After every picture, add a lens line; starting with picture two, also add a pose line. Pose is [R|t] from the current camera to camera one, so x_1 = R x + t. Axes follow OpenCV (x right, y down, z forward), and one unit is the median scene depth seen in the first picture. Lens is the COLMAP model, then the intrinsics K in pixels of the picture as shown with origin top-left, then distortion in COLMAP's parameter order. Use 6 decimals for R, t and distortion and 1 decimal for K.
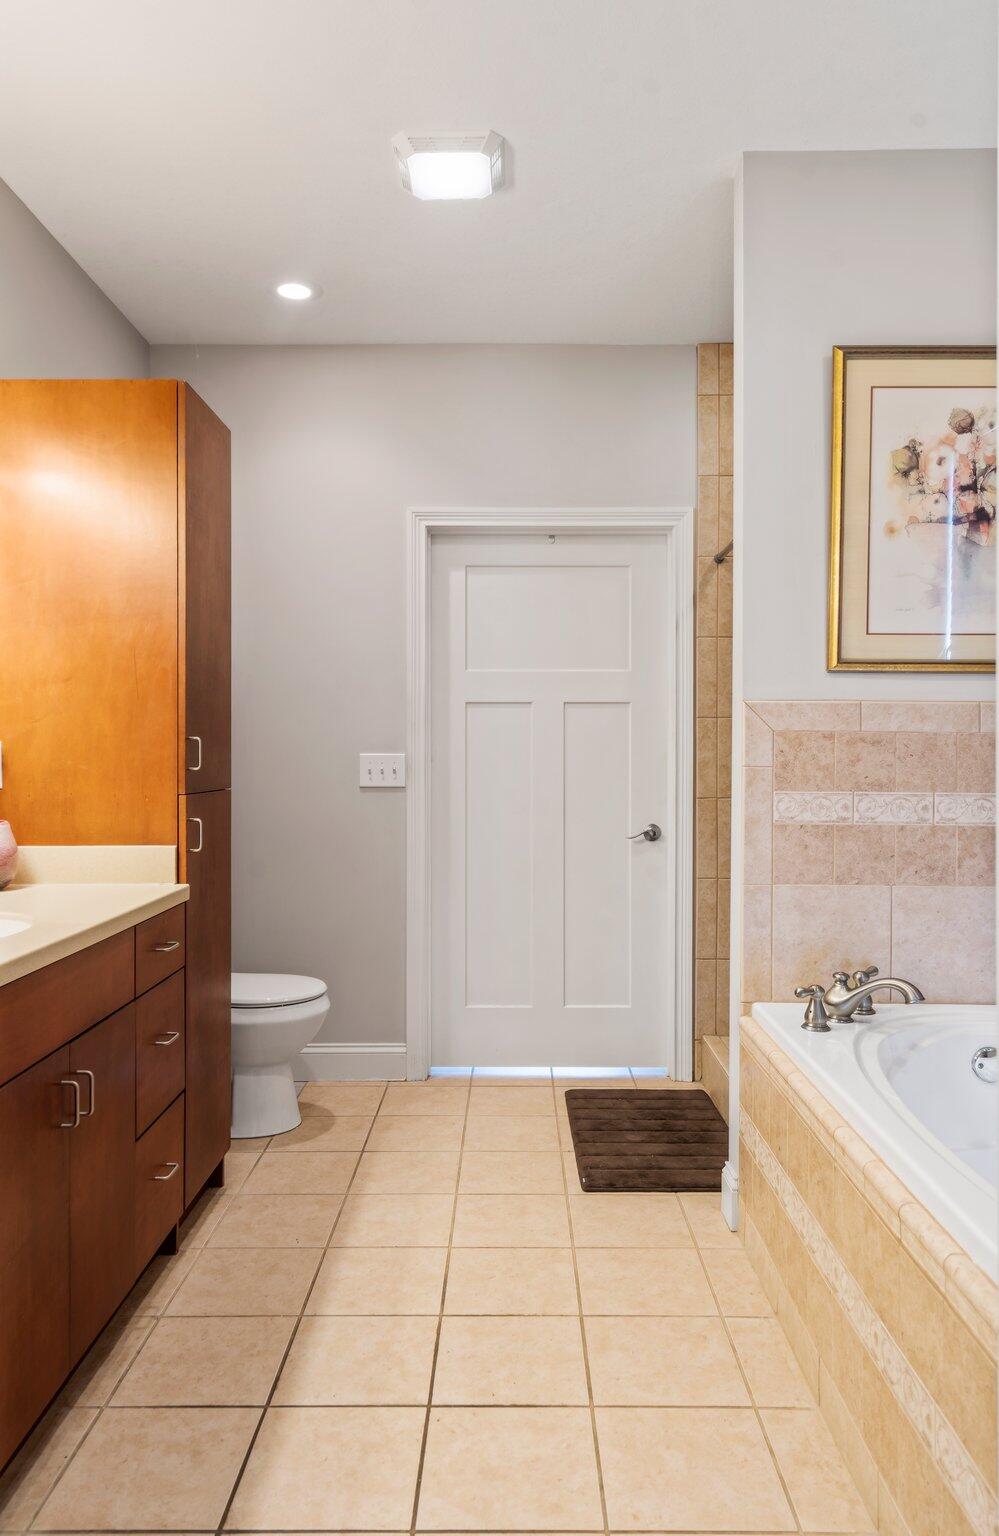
lens RADIAL K [[1011.5, 0, 500.5], [0, 1011.5, 765.6], [0, 0, 1]] dist [0.001783, 0.002561]
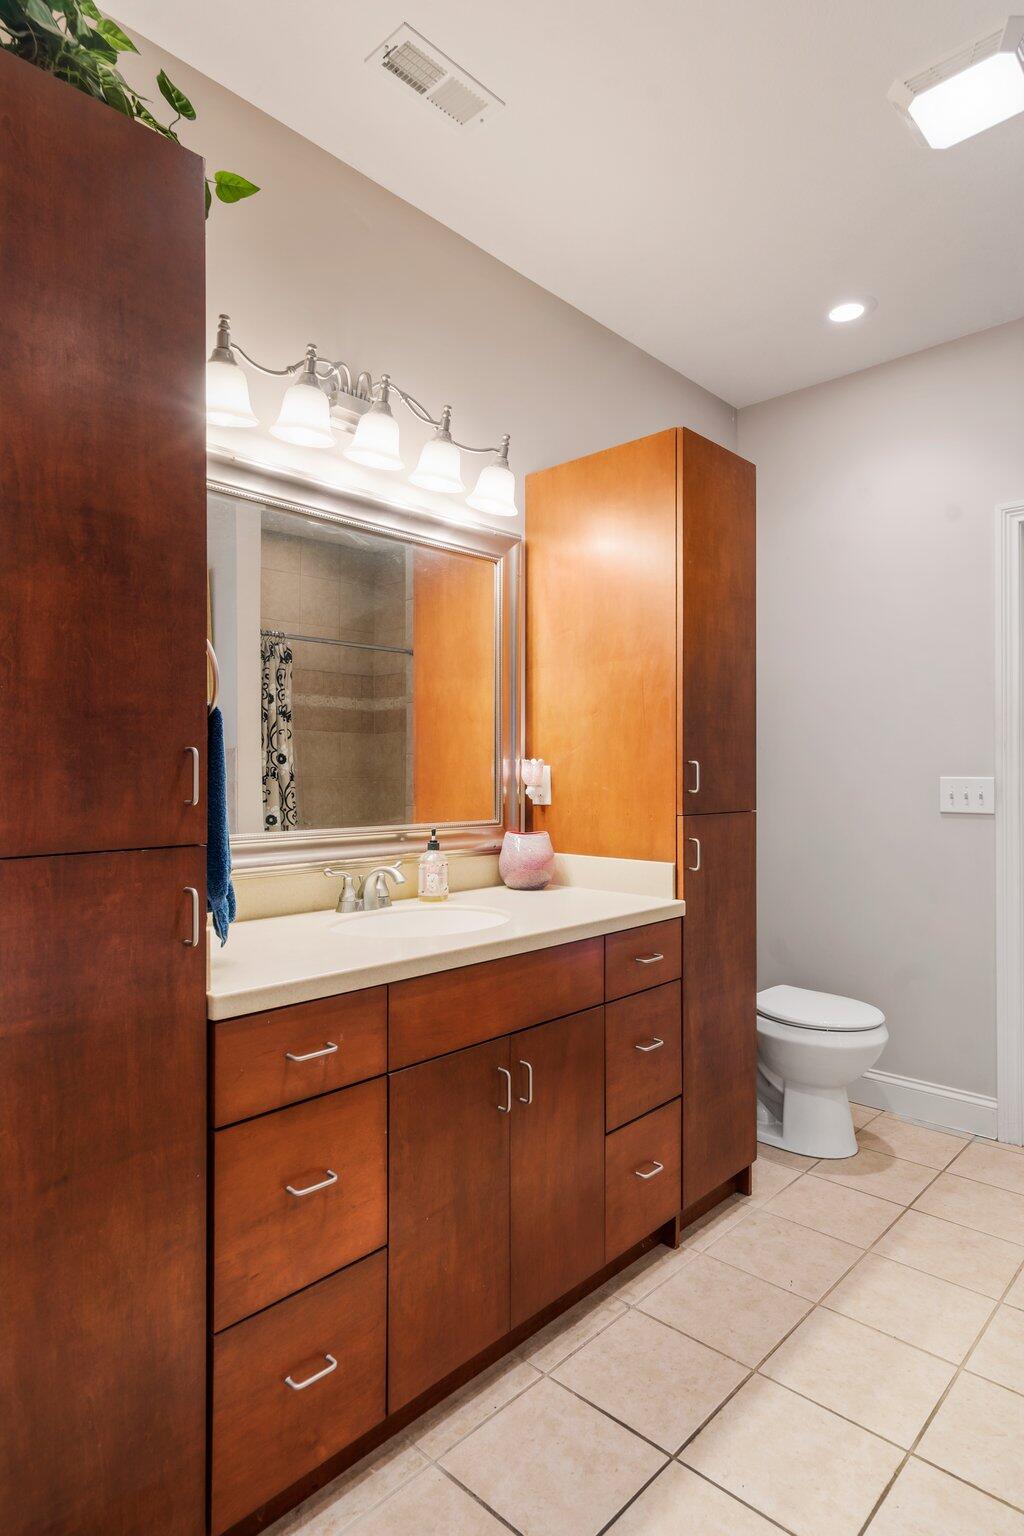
lens RADIAL K [[842.8, 0, 512.7], [0, 842.8, 768.8], [0, 0, 1]] dist [0.005737, -0.000909]
pose [[0.733337, -0.000015, -0.679865, 0.157471], [-0.012141, 0.999840, -0.013117, -0.006396], [0.679757, 0.017873, 0.733220, 0.229507]]
